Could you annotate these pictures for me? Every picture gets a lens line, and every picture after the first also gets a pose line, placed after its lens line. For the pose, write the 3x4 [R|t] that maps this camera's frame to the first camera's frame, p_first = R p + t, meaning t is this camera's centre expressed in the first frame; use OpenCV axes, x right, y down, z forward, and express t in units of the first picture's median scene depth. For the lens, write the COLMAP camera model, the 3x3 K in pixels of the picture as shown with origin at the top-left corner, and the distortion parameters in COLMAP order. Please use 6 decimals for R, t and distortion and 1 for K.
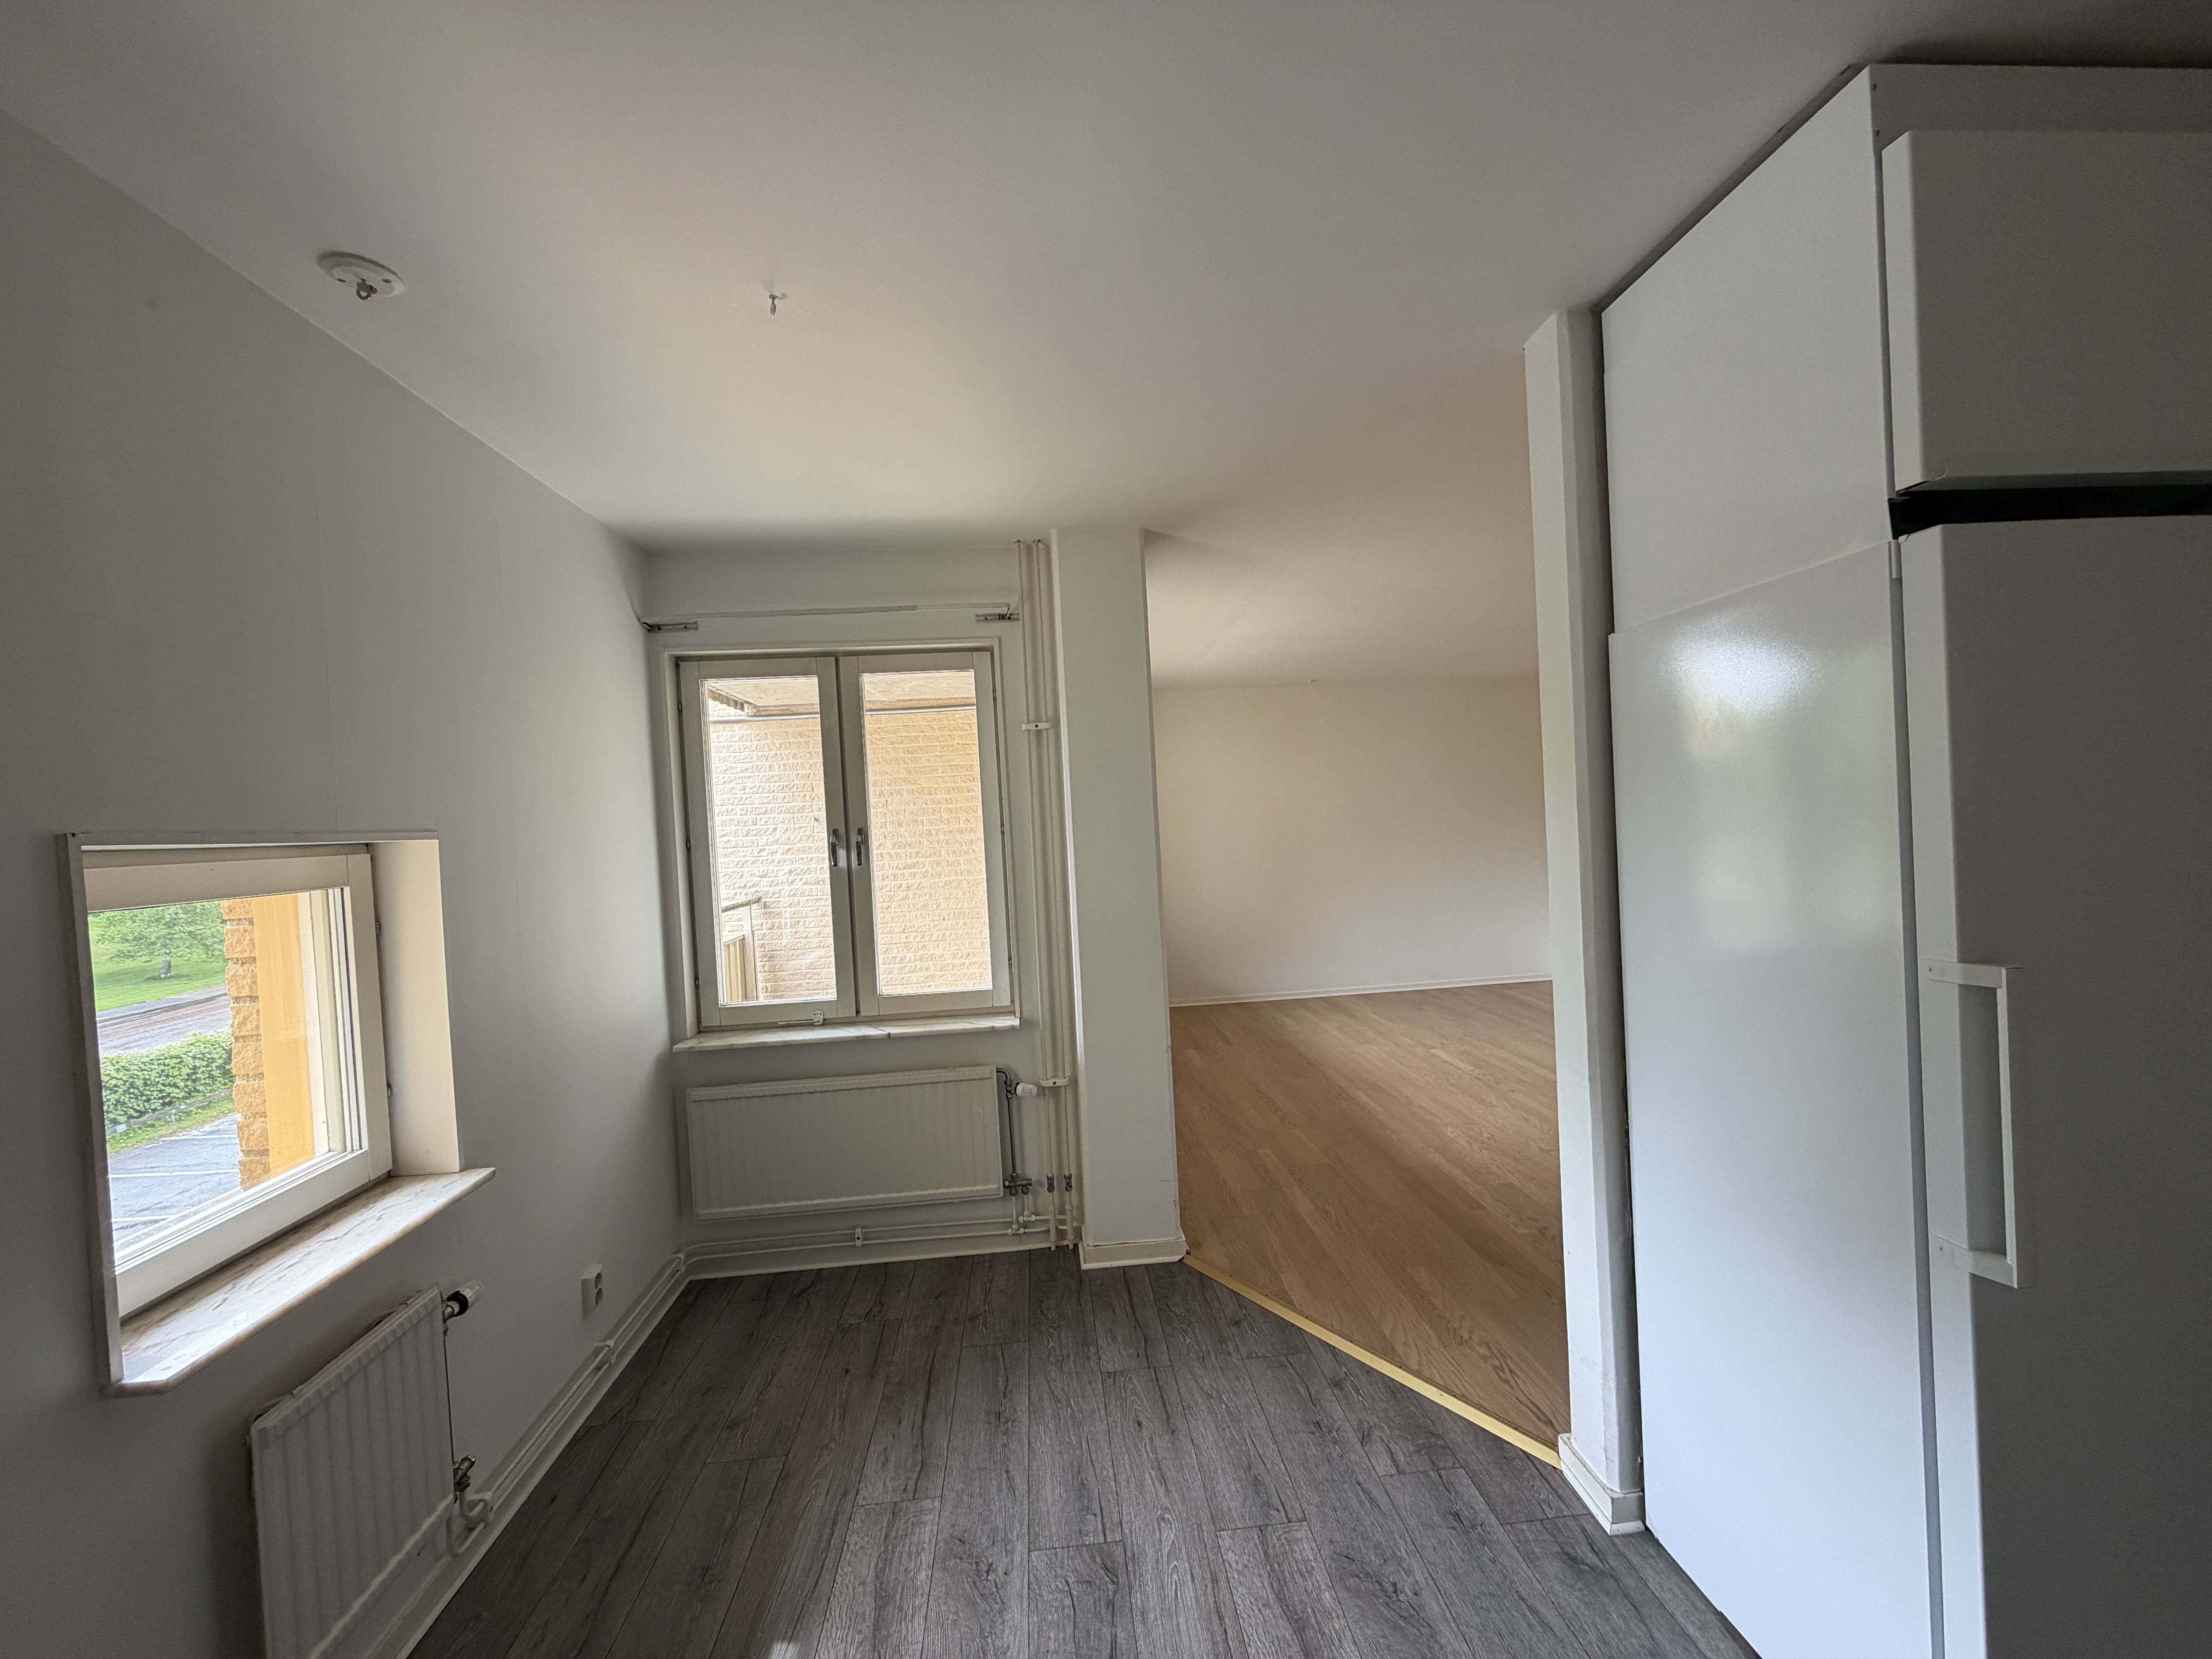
lens RADIAL K [[879.7, 0, 1098.8], [0, 879.7, 829.5], [0, 0, 1]] dist [-0.000449, 0.000385]
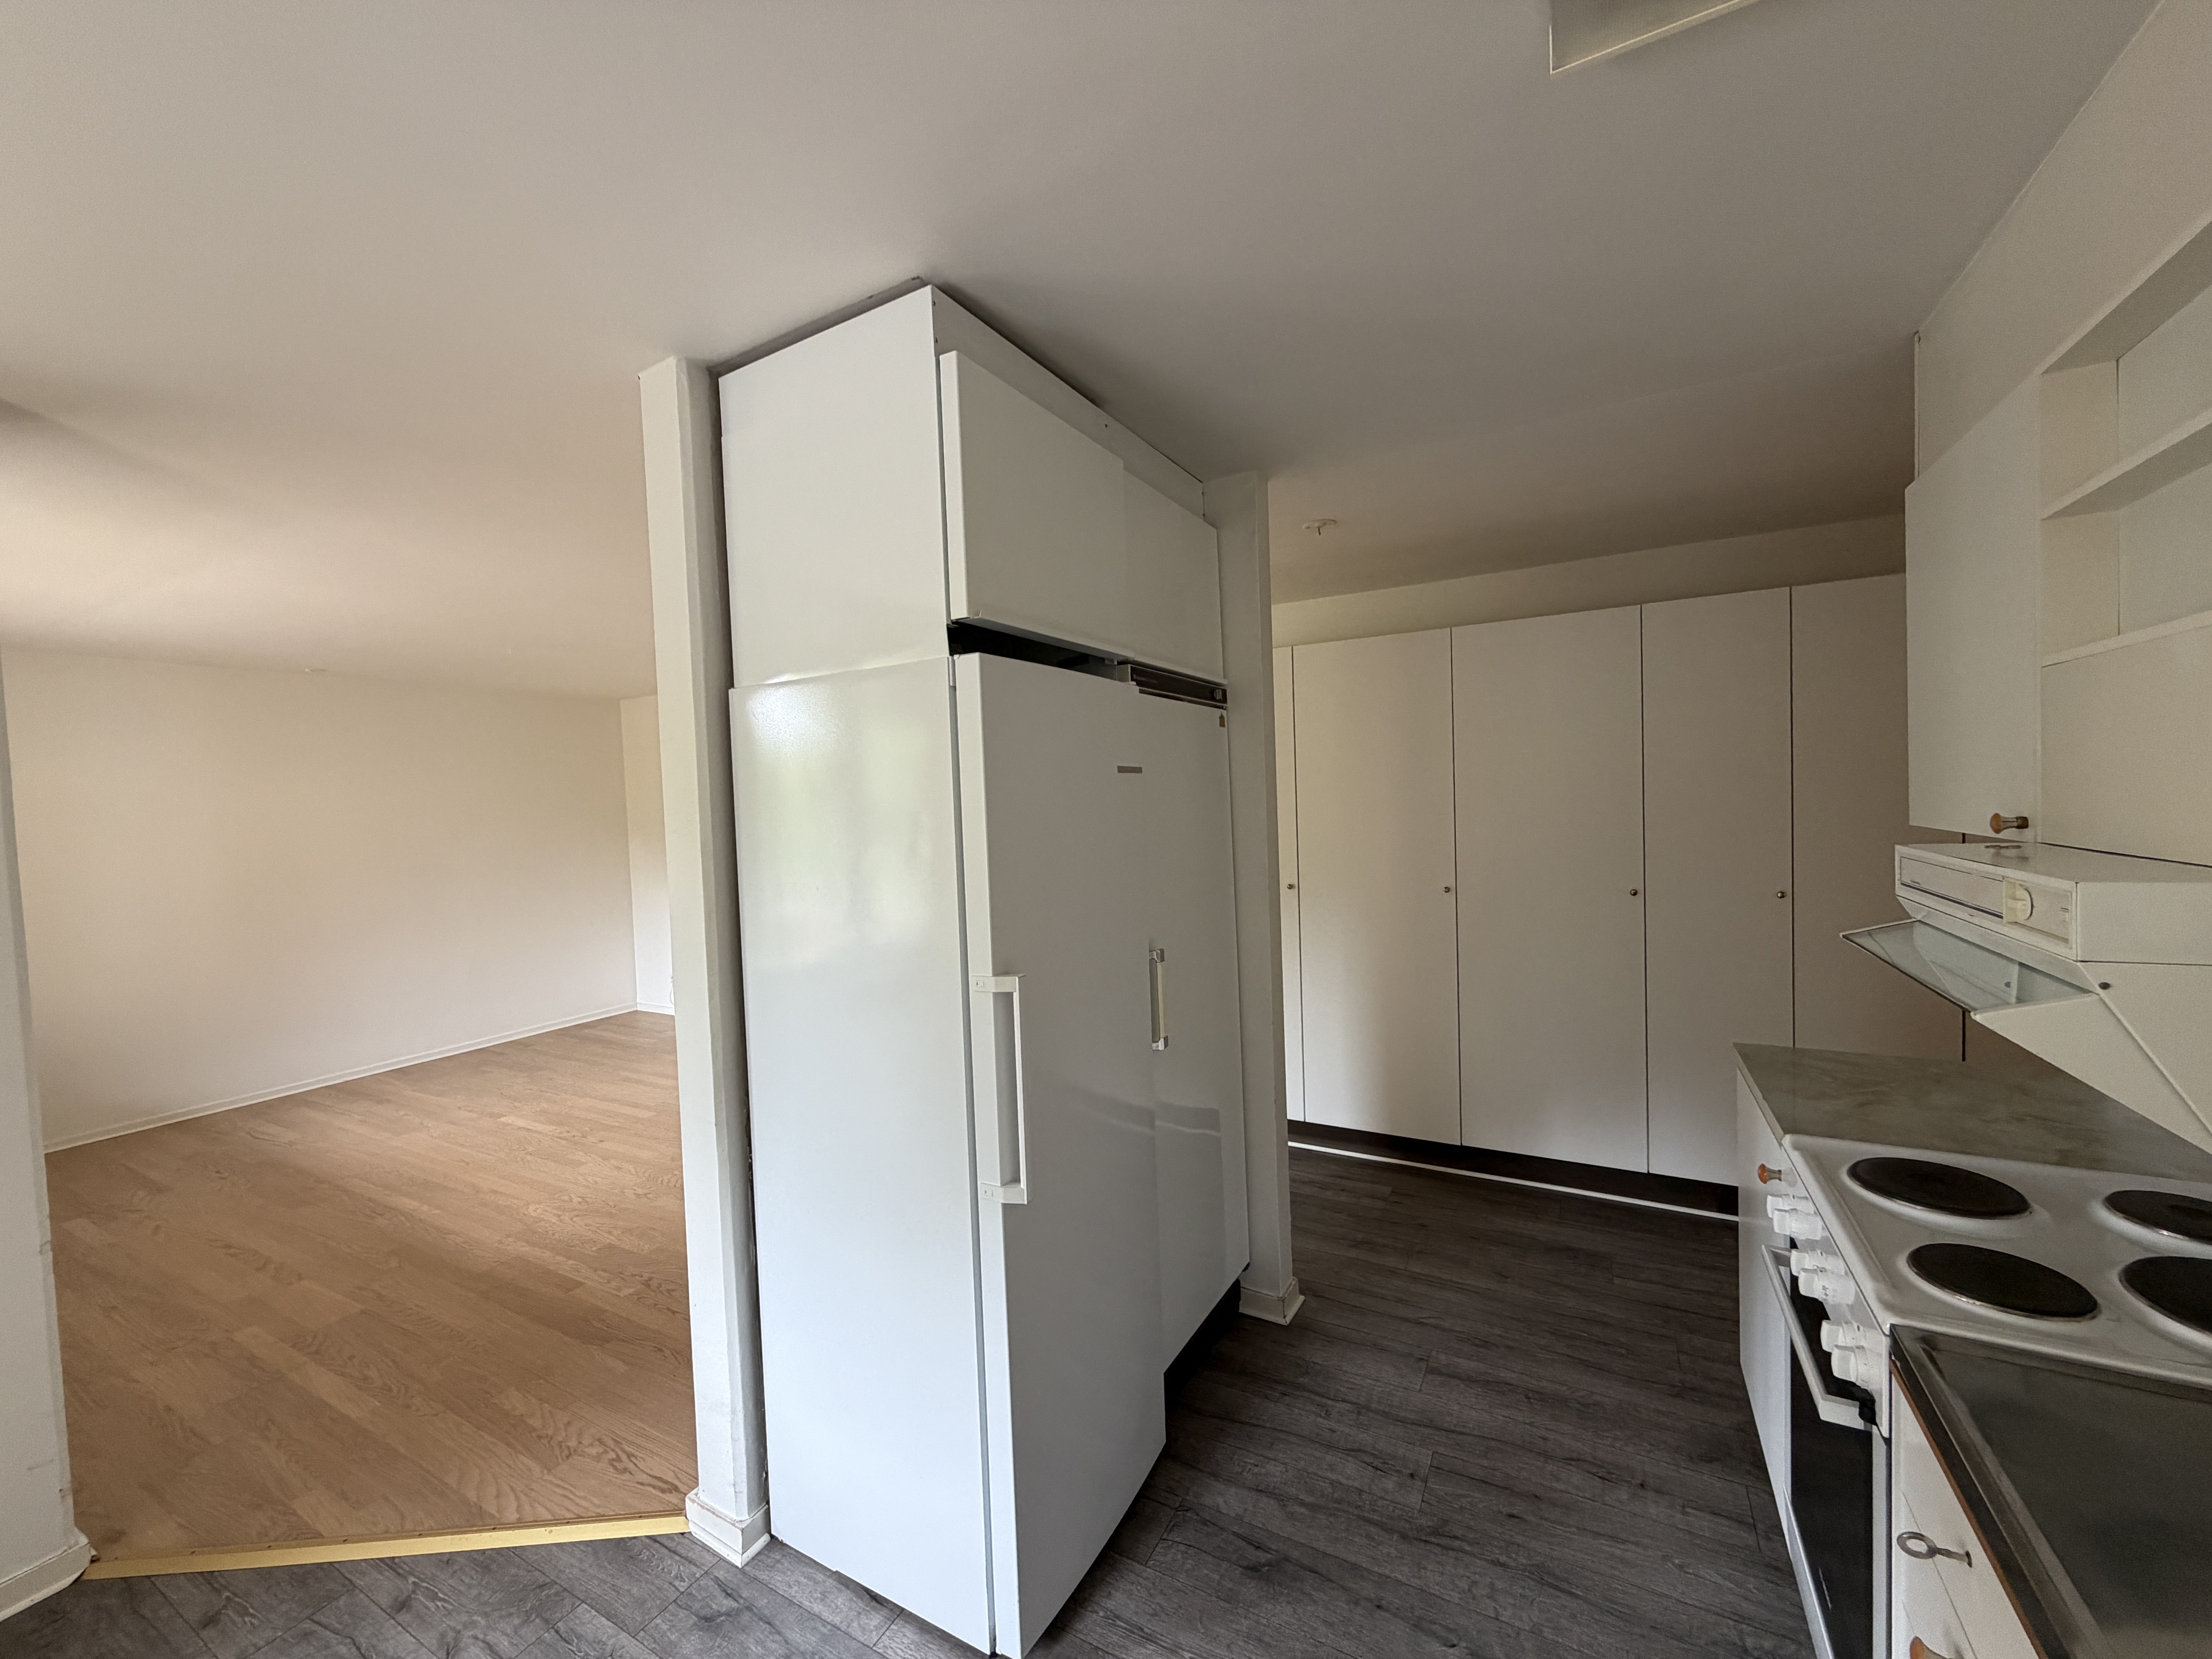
lens RADIAL K [[879.7, 0, 1101.6], [0, 879.7, 829.6], [0, 0, 1]] dist [-0.000449, 0.000385]
pose [[0.555940, -0.000295, 0.831223, -0.026798], [0.018797, 0.999749, -0.012217, -0.026142], [-0.831010, 0.022416, 0.555805, 0.047723]]
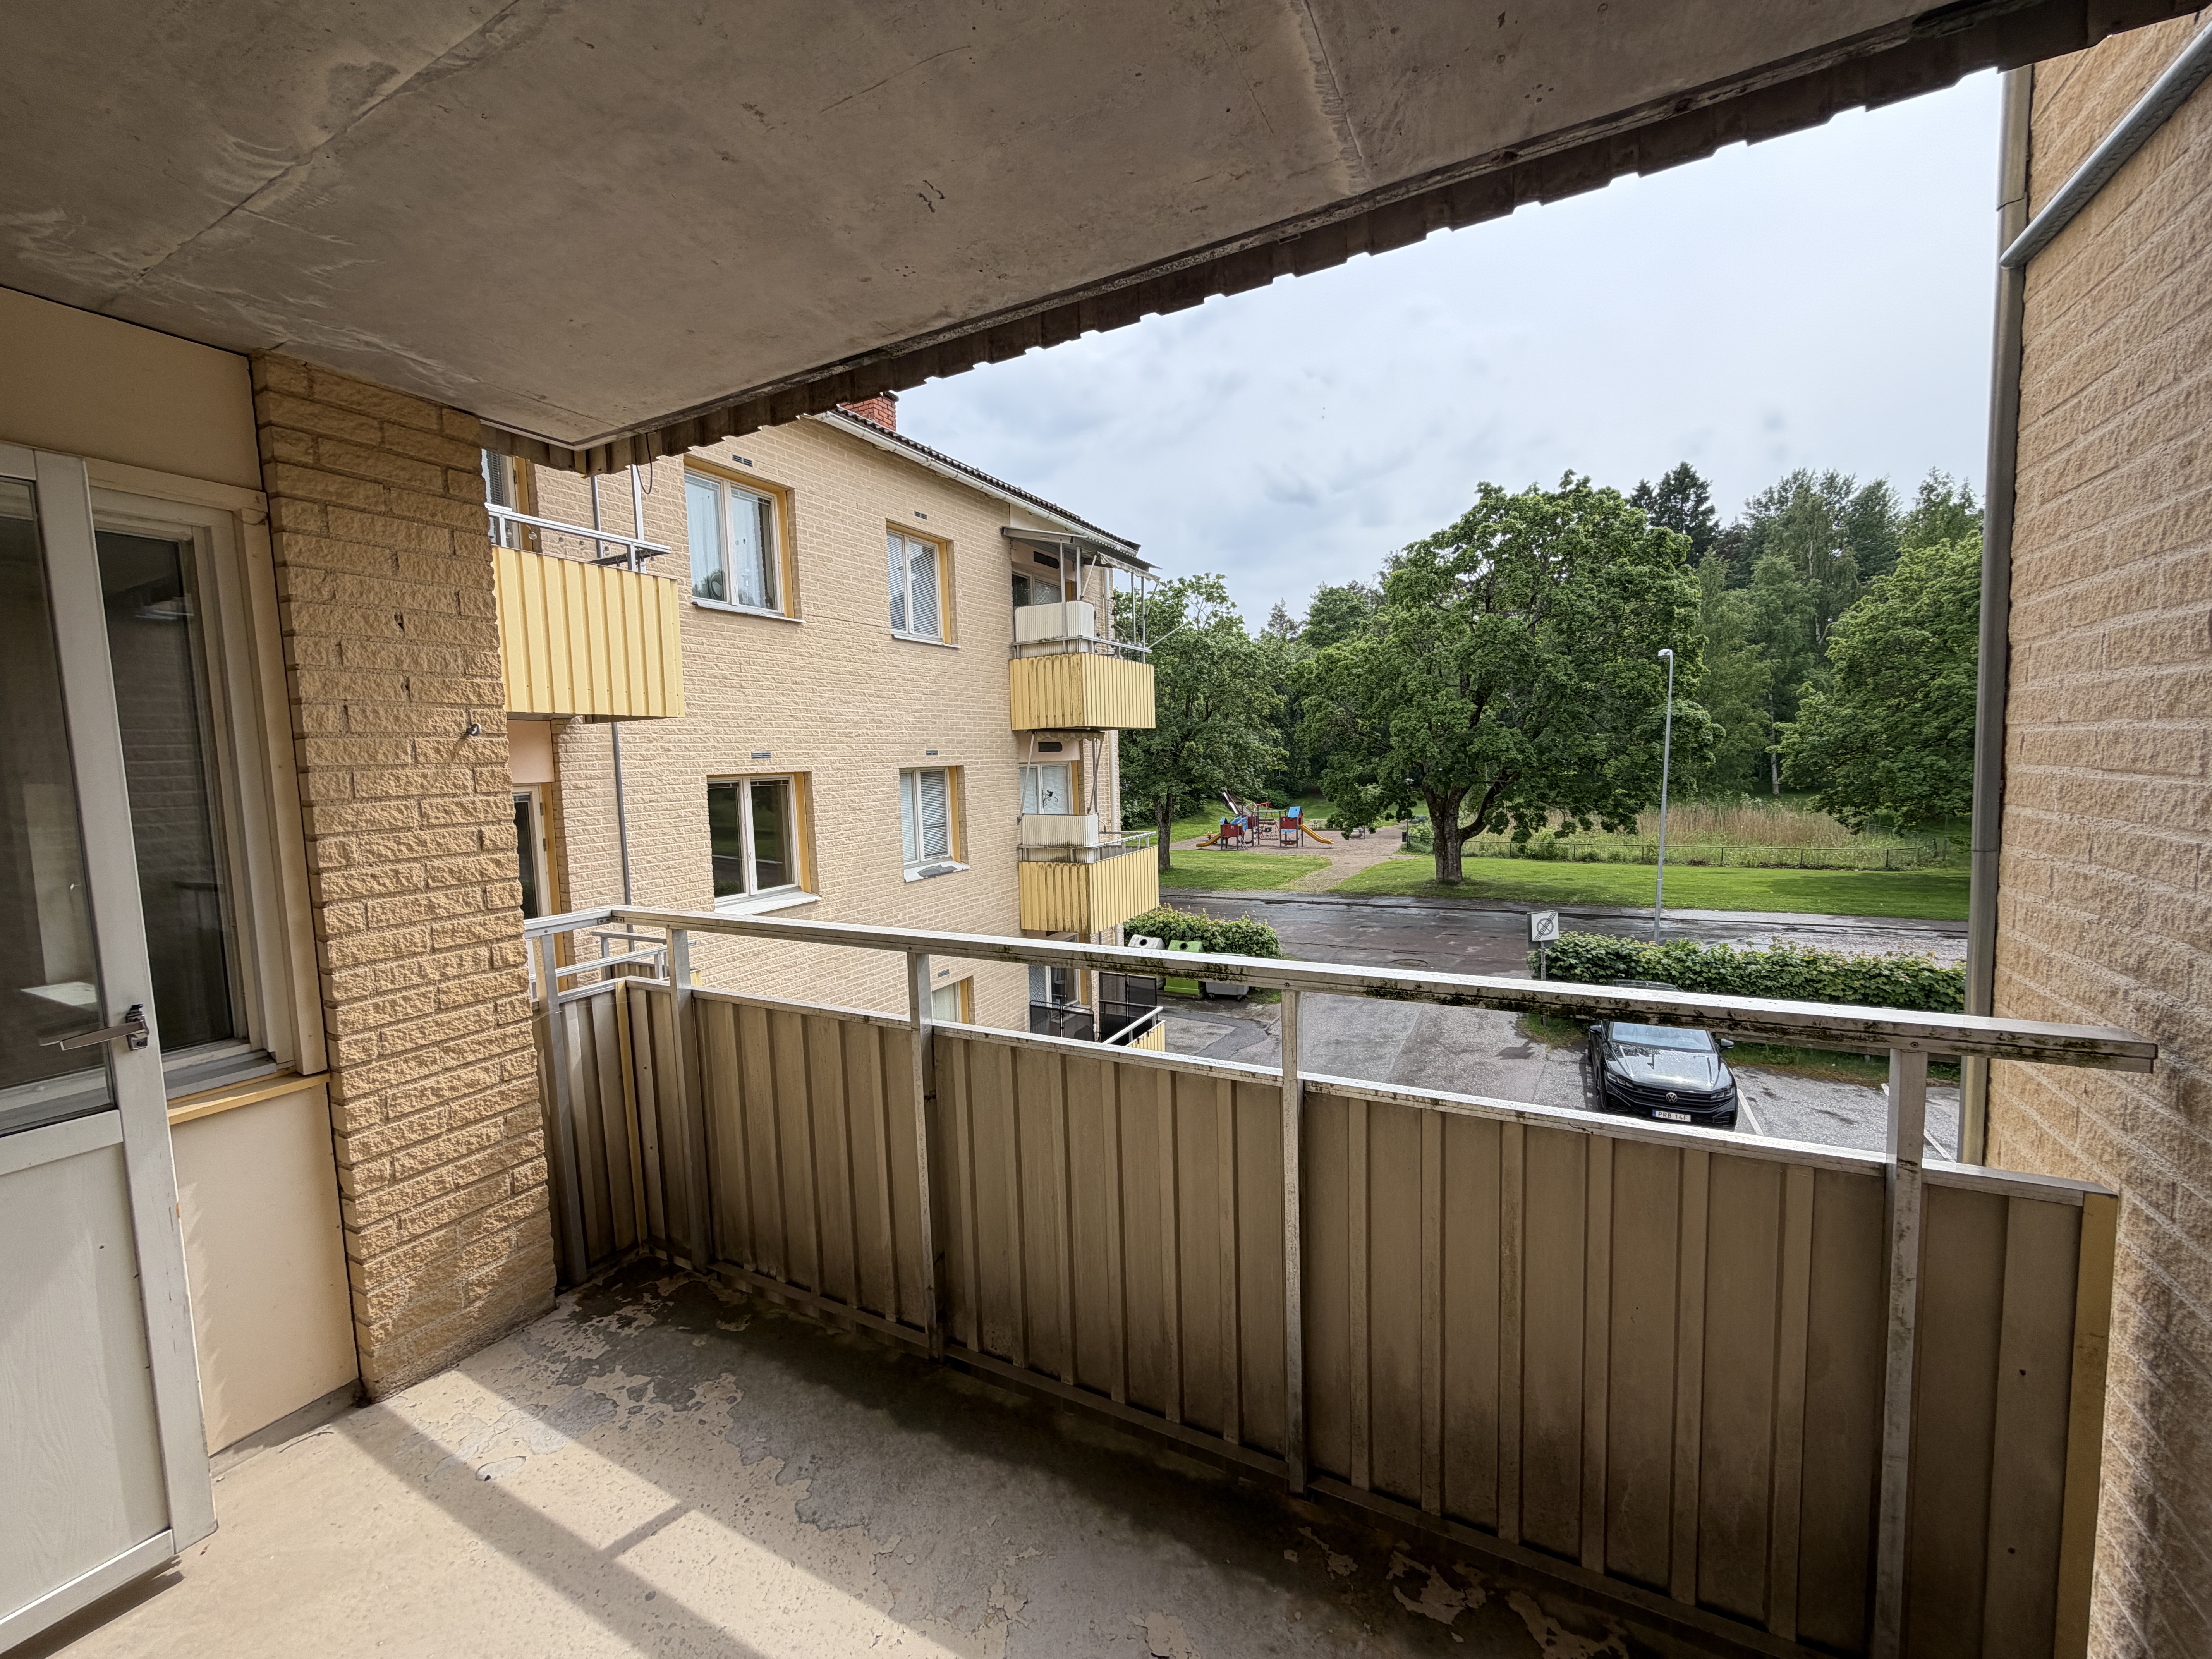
lens RADIAL K [[879.7, 0, 1097.2], [0, 879.7, 830.2], [0, 0, 1]] dist [-0.000449, 0.000385]
pose [[-0.533391, 0.139590, -0.834272, -0.318050], [0.052164, 0.989840, 0.132268, -0.013461], [0.844259, 0.027032, -0.535253, 2.516369]]
